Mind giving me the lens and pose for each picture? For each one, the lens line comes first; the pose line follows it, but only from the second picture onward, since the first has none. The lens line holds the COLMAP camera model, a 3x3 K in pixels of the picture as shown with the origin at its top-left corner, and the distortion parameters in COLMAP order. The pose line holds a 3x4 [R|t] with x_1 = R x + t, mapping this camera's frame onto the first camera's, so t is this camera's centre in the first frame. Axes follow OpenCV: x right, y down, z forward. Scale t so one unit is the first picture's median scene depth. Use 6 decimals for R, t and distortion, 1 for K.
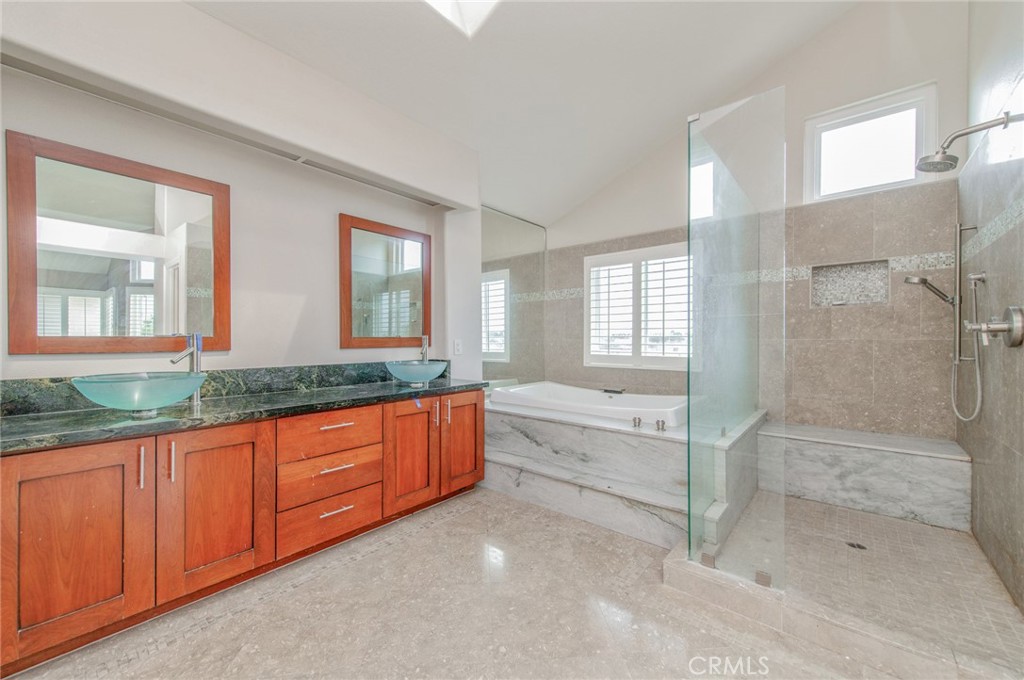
lens RADIAL K [[400.8, 0, 513.9], [0, 400.8, 341.8], [0, 0, 1]] dist [0.014116, -0.002465]
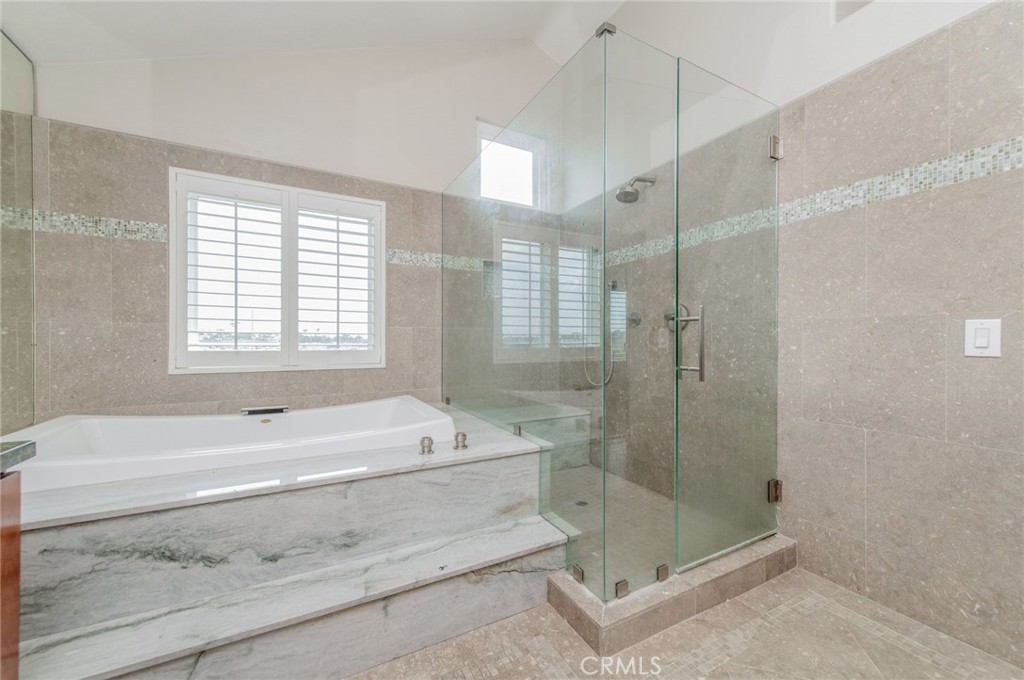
lens RADIAL K [[400.8, 0, 517.1], [0, 400.8, 338.3], [0, 0, 1]] dist [0.014116, -0.002465]
pose [[0.369321, 0.002571, 0.929298, -0.241851], [0.003742, 0.999984, -0.004254, 0.028838], [-0.929294, 0.005049, 0.369305, 0.619668]]
